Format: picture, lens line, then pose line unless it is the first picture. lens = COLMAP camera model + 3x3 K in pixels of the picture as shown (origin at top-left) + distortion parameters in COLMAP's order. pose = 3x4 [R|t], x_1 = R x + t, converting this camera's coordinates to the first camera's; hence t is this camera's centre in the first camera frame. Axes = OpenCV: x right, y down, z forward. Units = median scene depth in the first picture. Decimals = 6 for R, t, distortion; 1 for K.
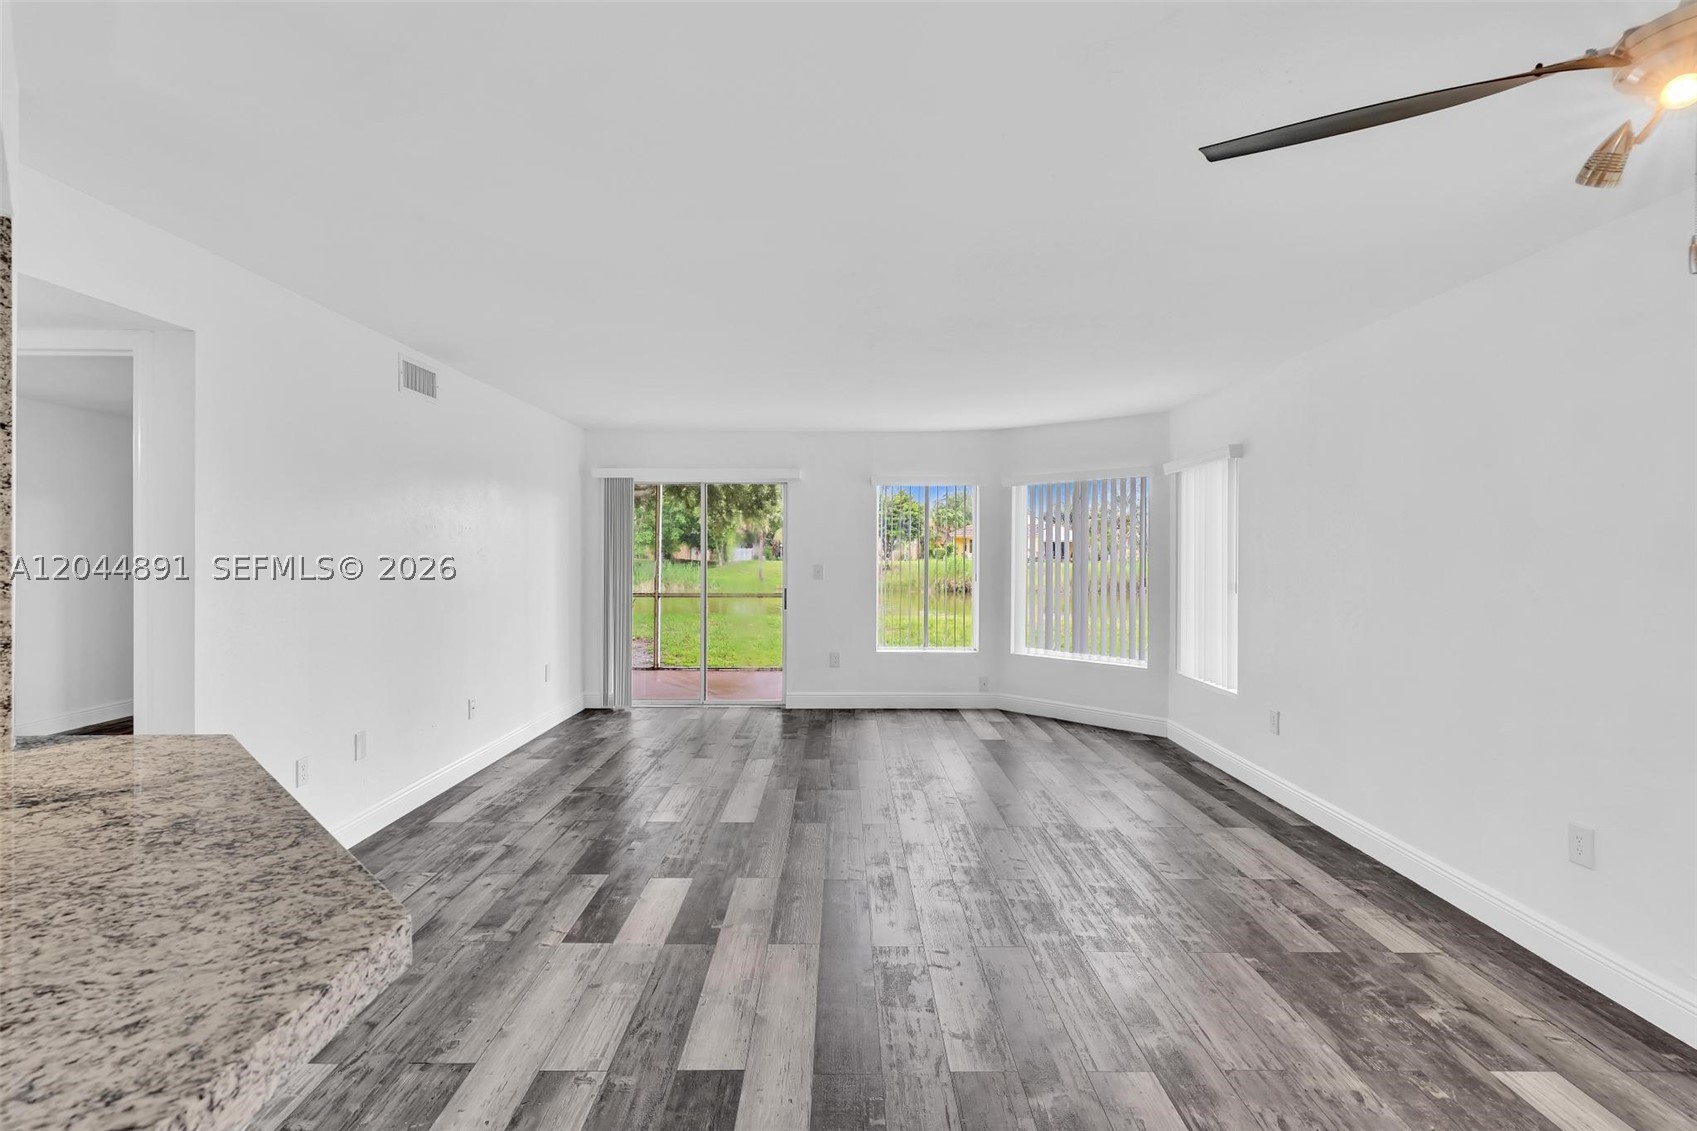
lens RADIAL K [[791.7, 0, 848.5], [0, 791.7, 554.3], [0, 0, 1]] dist [0.000165, -0.000102]
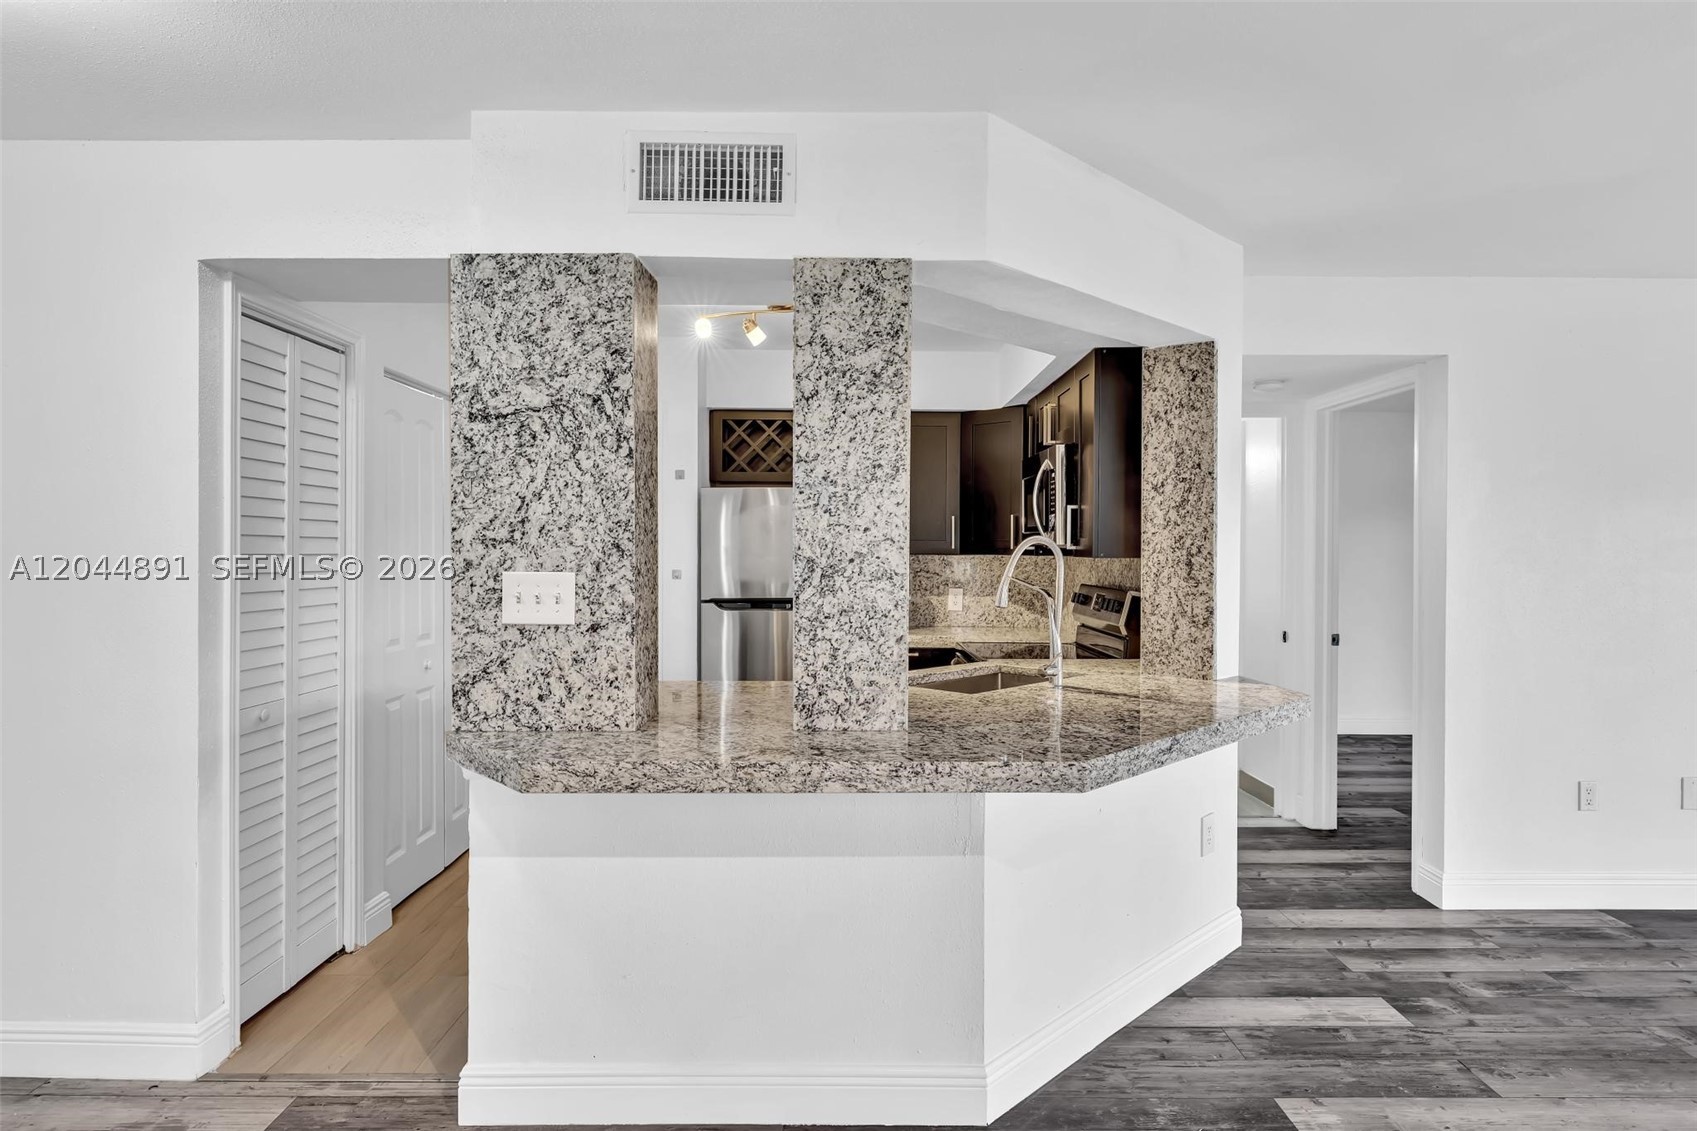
lens RADIAL K [[984.0, 0, 847.6], [0, 984.0, 559.5], [0, 0, 1]] dist [0.004450, 0.001127]
pose [[-0.006257, 0.003664, -0.999974, 0.737206], [-0.008032, 0.999961, 0.003714, 0.005386], [0.999948, 0.008055, -0.006227, 0.233090]]
